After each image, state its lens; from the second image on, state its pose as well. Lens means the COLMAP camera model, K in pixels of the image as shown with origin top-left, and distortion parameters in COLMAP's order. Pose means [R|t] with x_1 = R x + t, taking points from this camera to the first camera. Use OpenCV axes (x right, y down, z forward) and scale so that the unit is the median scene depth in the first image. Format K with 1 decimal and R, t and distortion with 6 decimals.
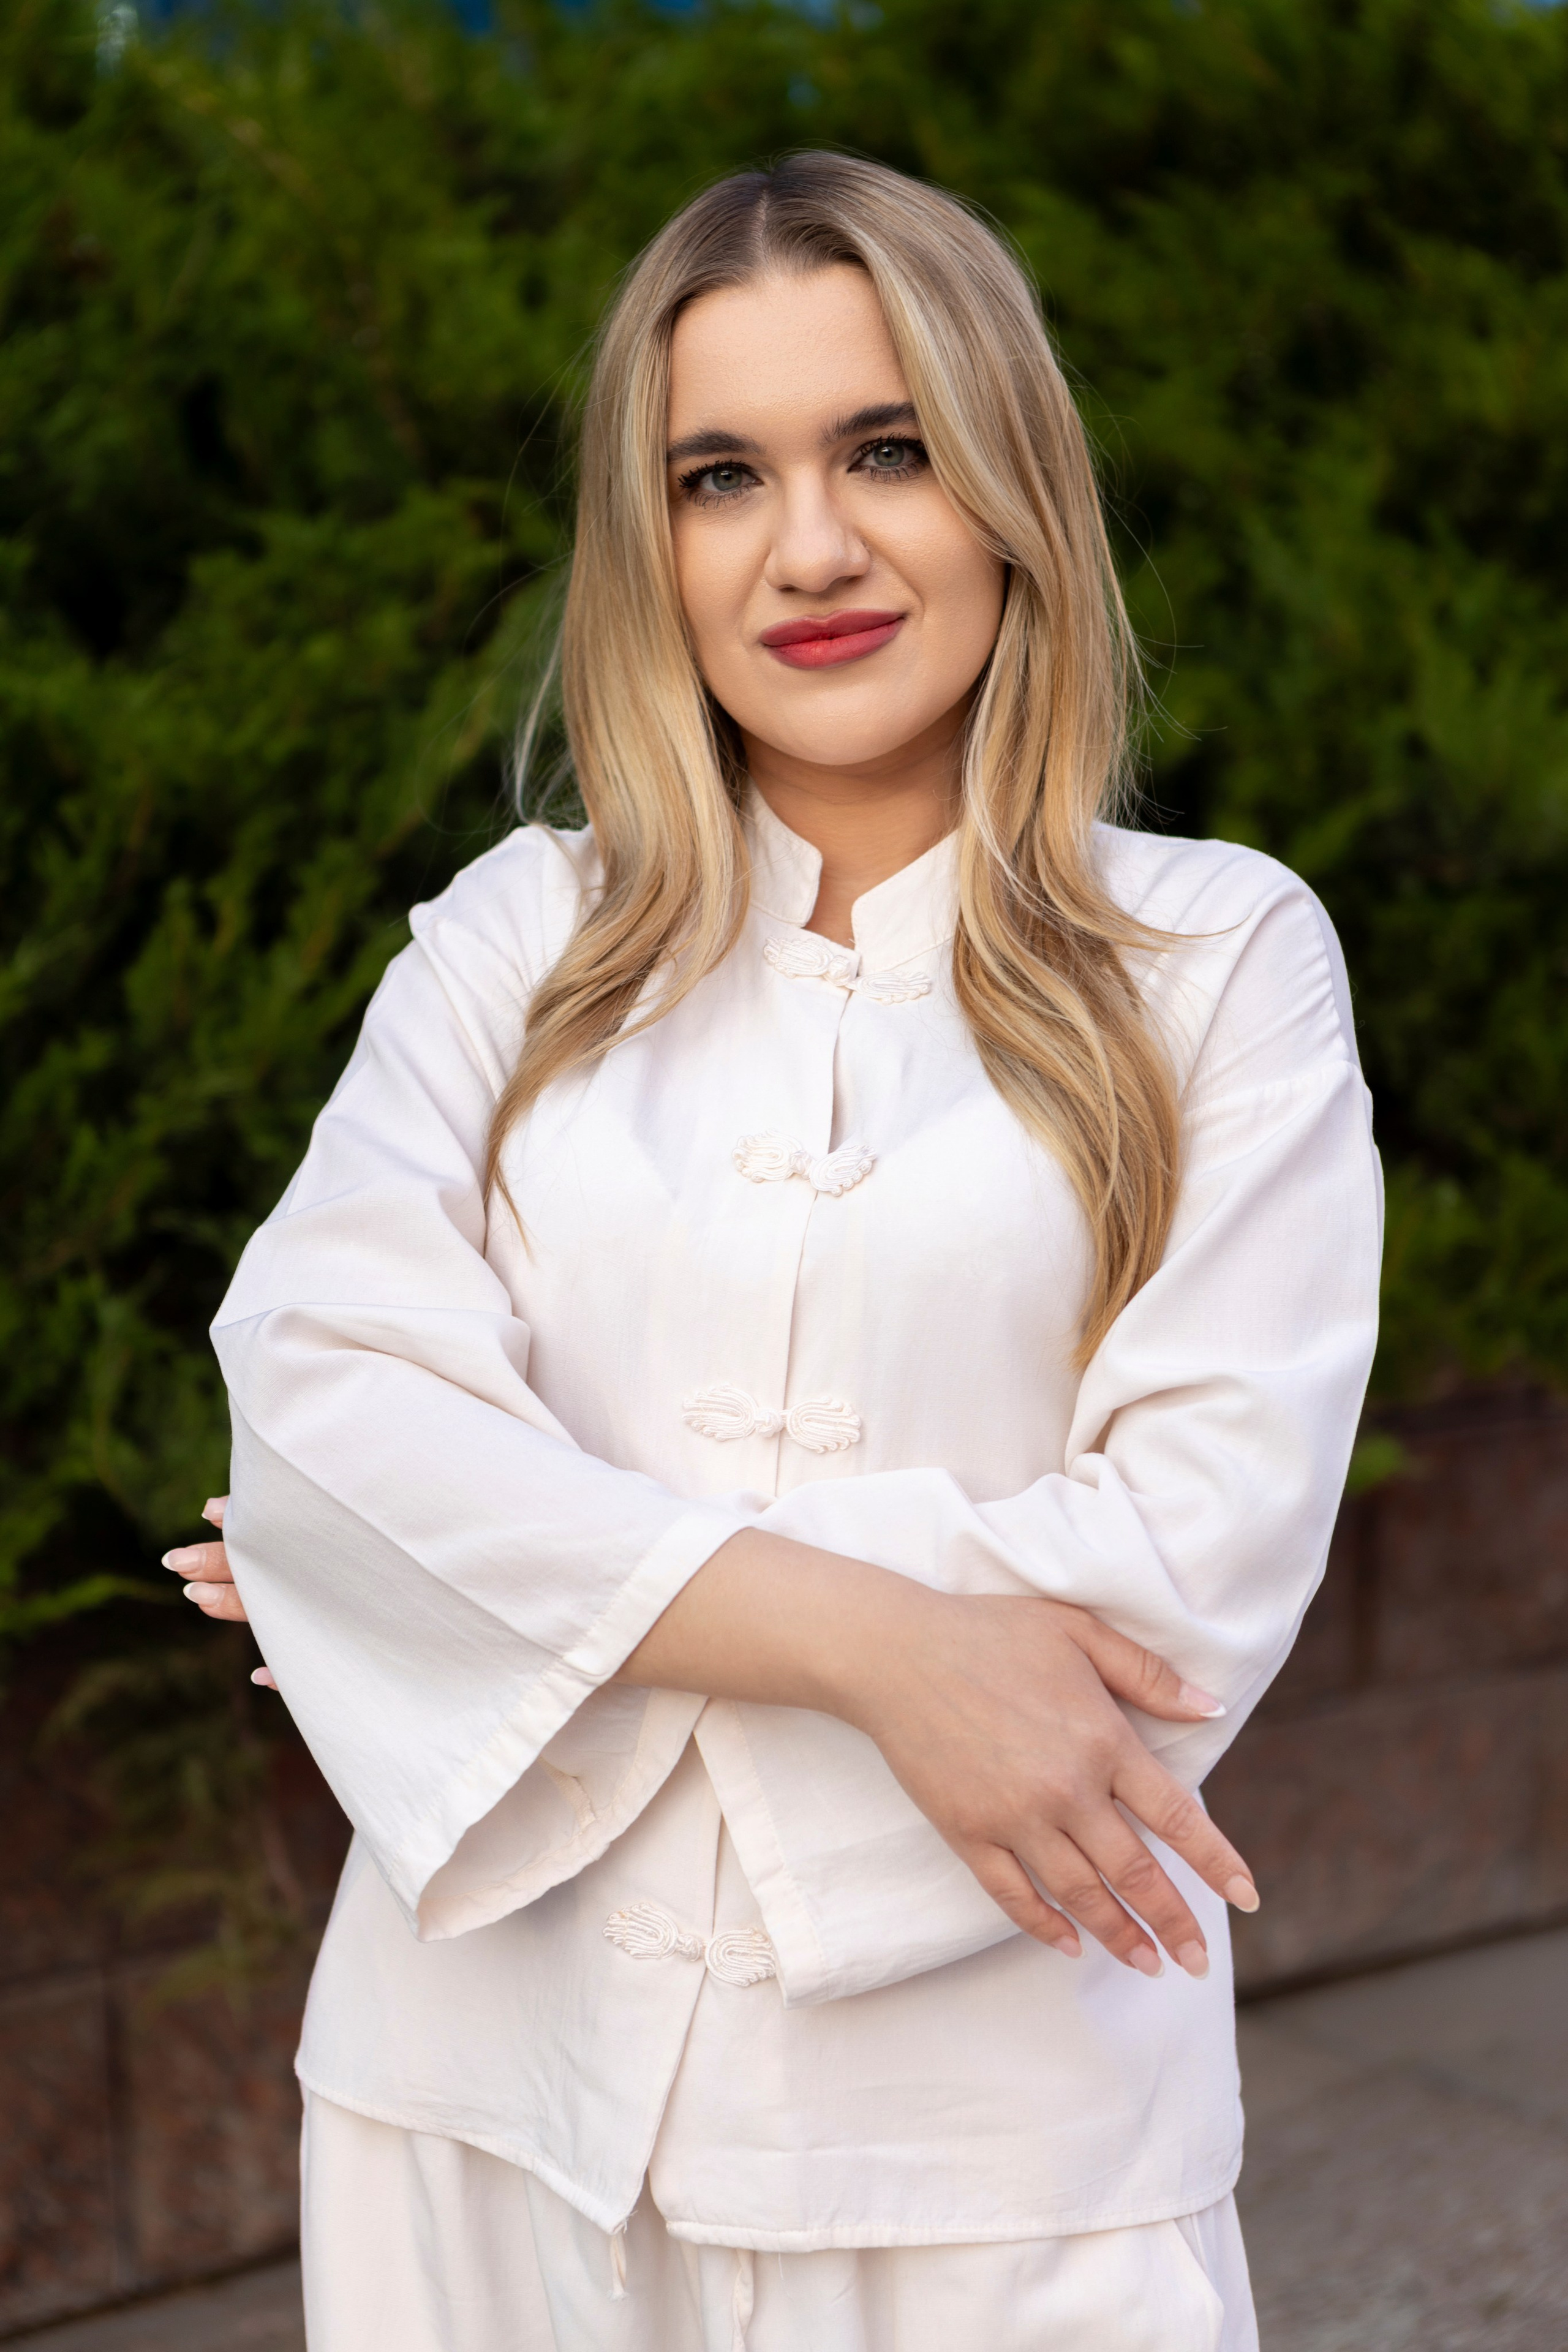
lens RADIAL K [[4056.1, 0, 784.0], [0, 4056.1, 1176.0], [0, 0, 1]] dist [-0.026832, 0.031897]
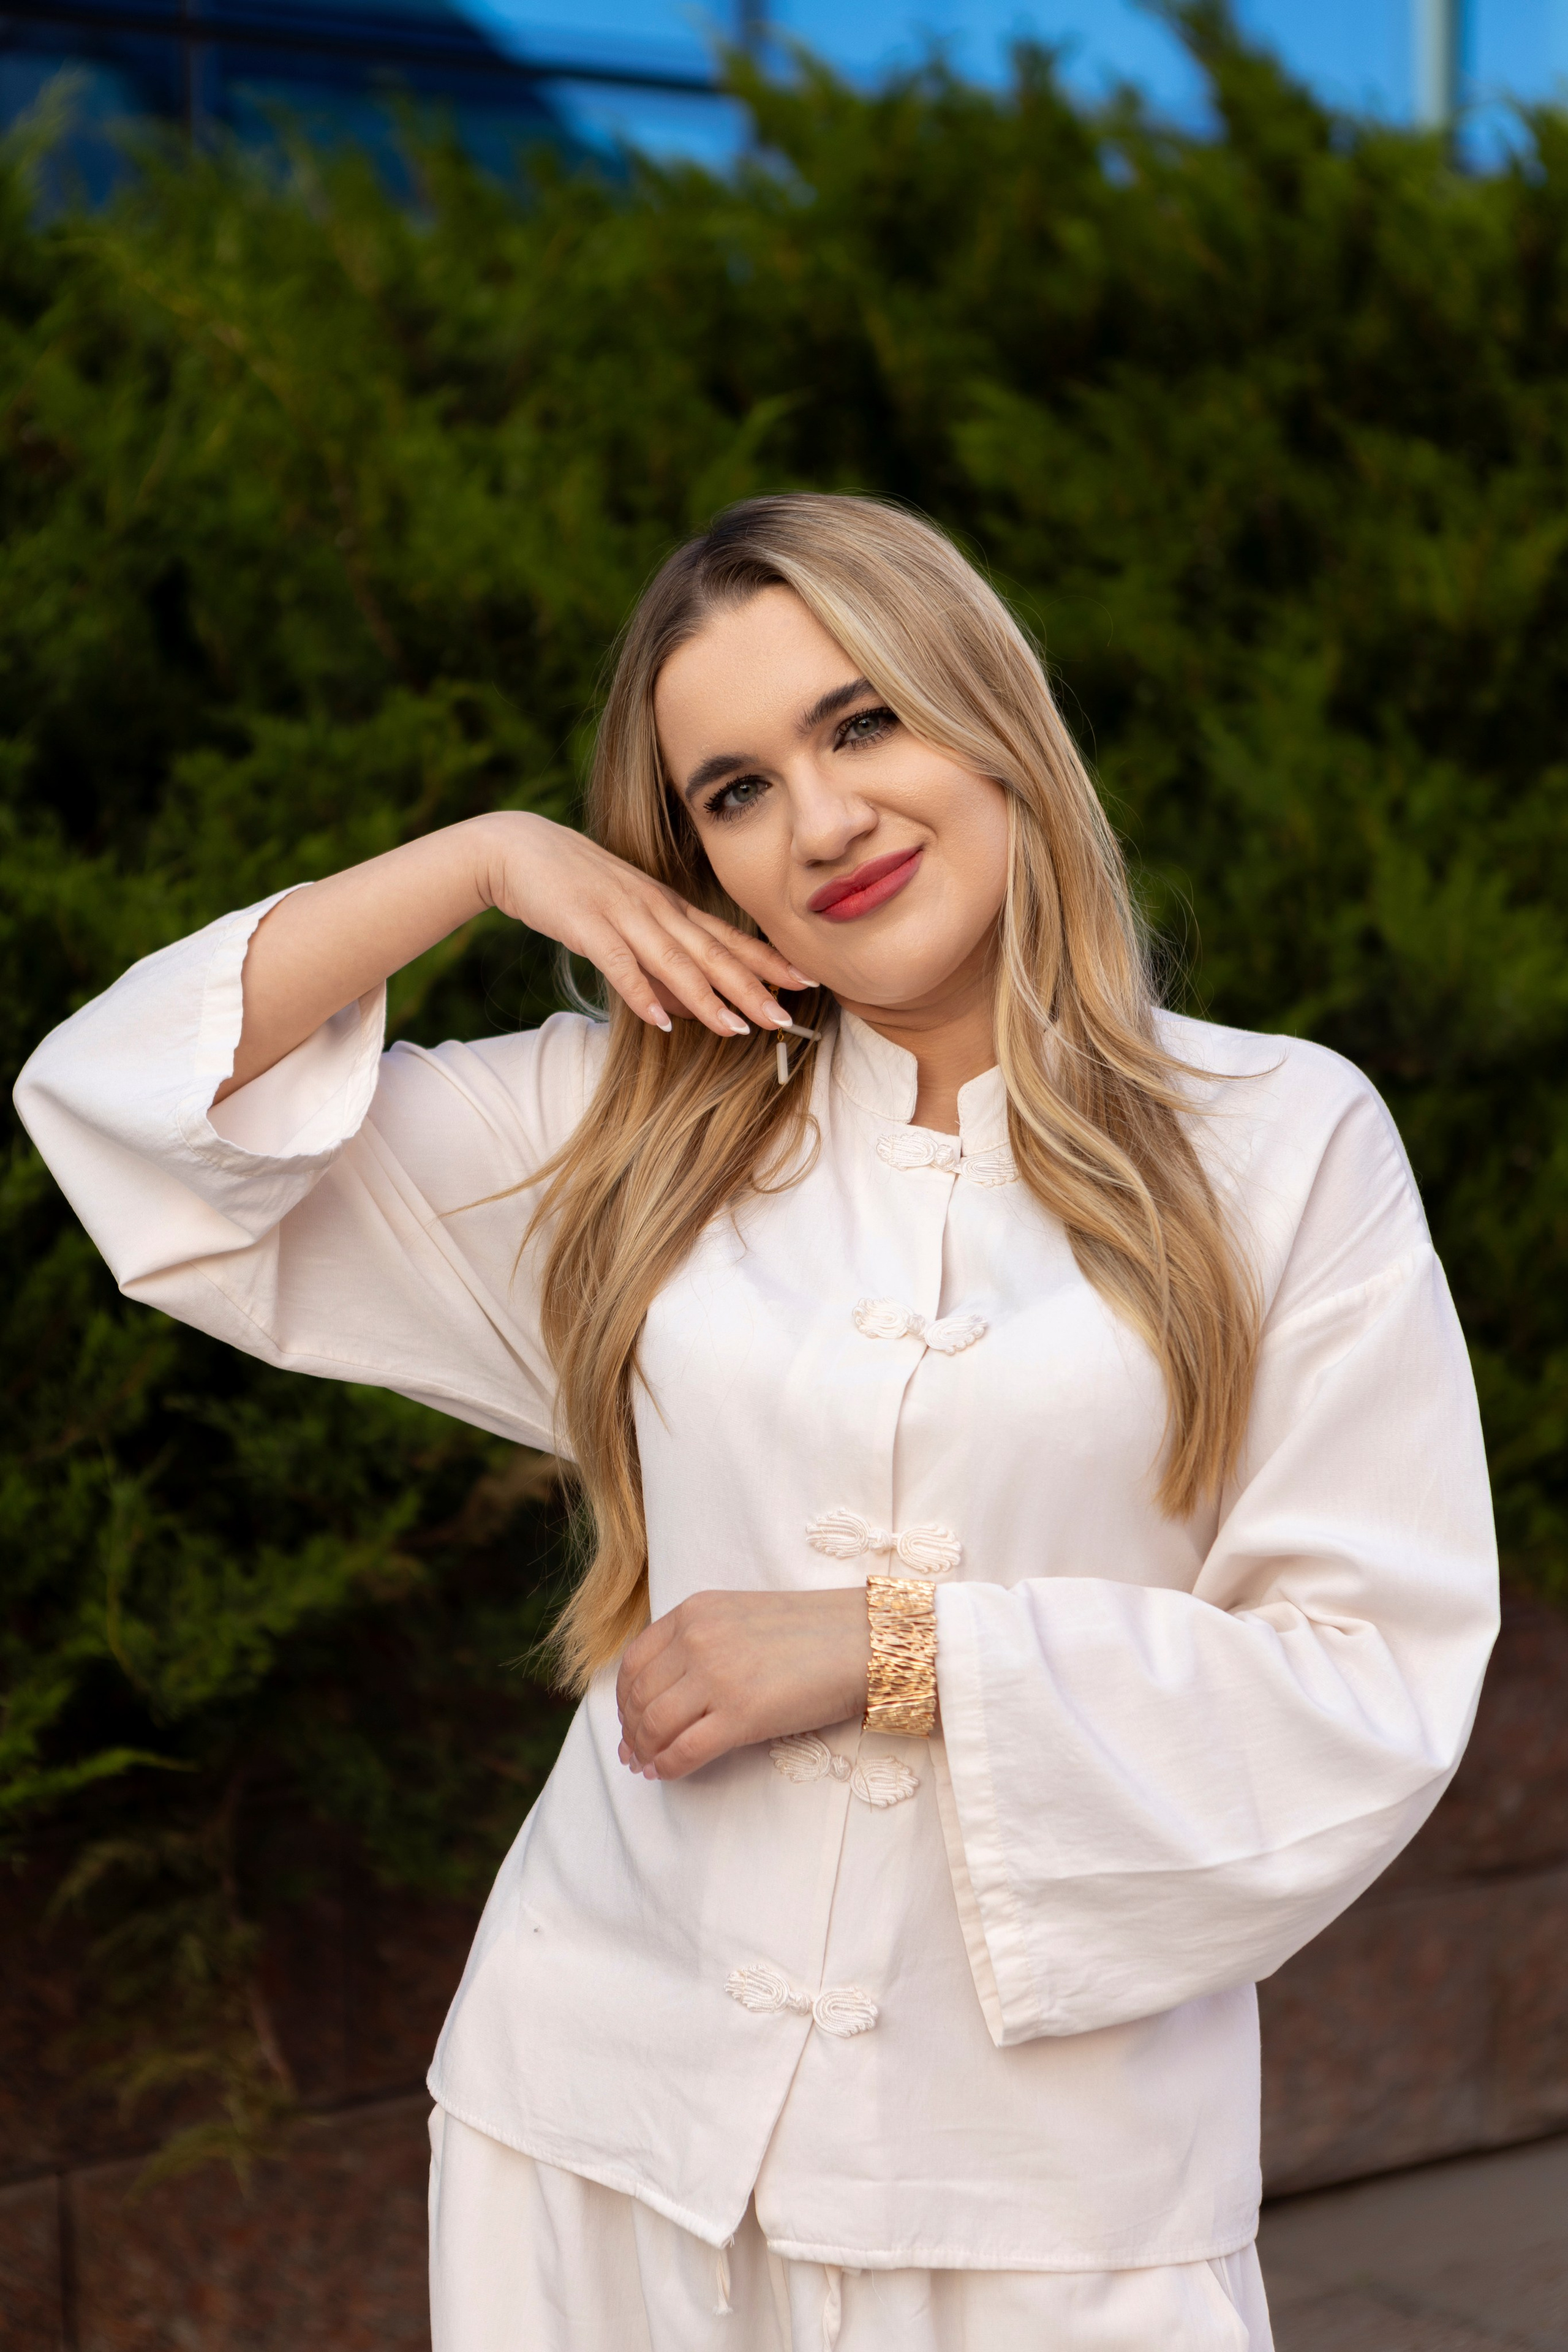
lens RADIAL K [[4610.4, 0, 784.0], [0, 4610.4, 1176.0], [0, 0, 1]] dist [0.001854, 0.026910]
pose [[0.999339, 0.002086, 0.036291, -0.032651], [-0.000320, 0.998819, -0.048594, 0.008166], [-0.036349, 0.048550, 0.998159, -0.141211]]
